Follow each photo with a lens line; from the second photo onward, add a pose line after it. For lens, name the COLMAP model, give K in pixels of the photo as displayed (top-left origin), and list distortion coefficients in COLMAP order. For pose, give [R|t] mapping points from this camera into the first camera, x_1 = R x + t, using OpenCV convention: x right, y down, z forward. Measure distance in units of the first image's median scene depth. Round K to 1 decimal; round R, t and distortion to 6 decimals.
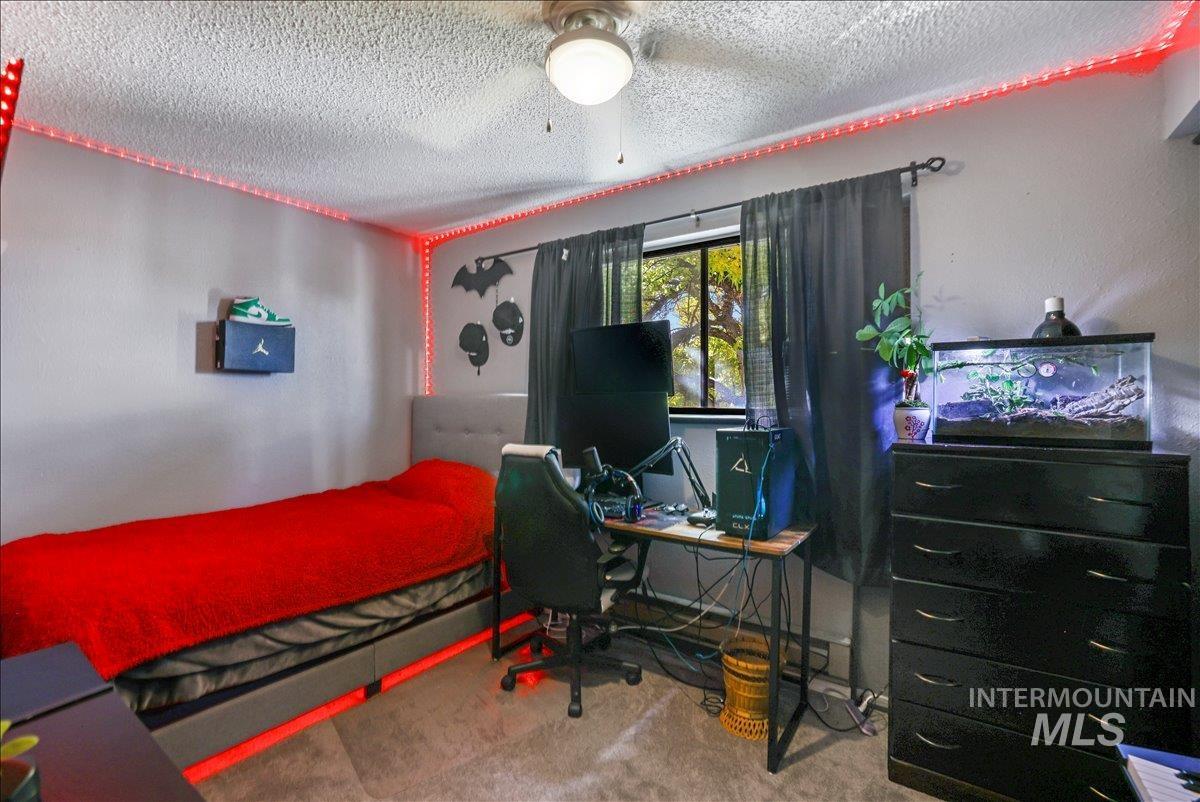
lens RADIAL K [[530.4, 0, 602.9], [0, 530.4, 394.6], [0, 0, 1]] dist [-0.052447, 0.021271]
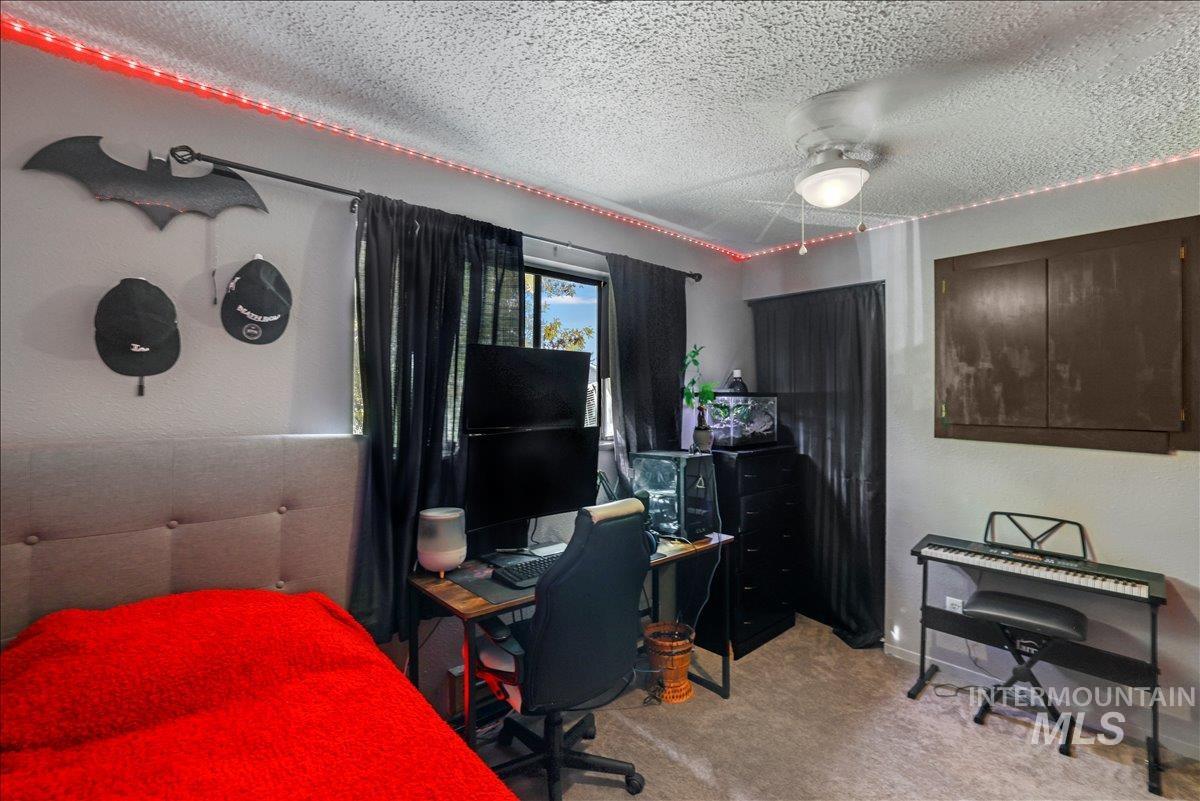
lens RADIAL K [[530.4, 0, 602.9], [0, 530.4, 394.1], [0, 0, 1]] dist [-0.052447, 0.021271]
pose [[0.237172, 0.010407, 0.971412, -0.622368], [-0.008006, 0.999930, -0.008758, -0.041806], [-0.971435, -0.005700, 0.237238, 0.551061]]
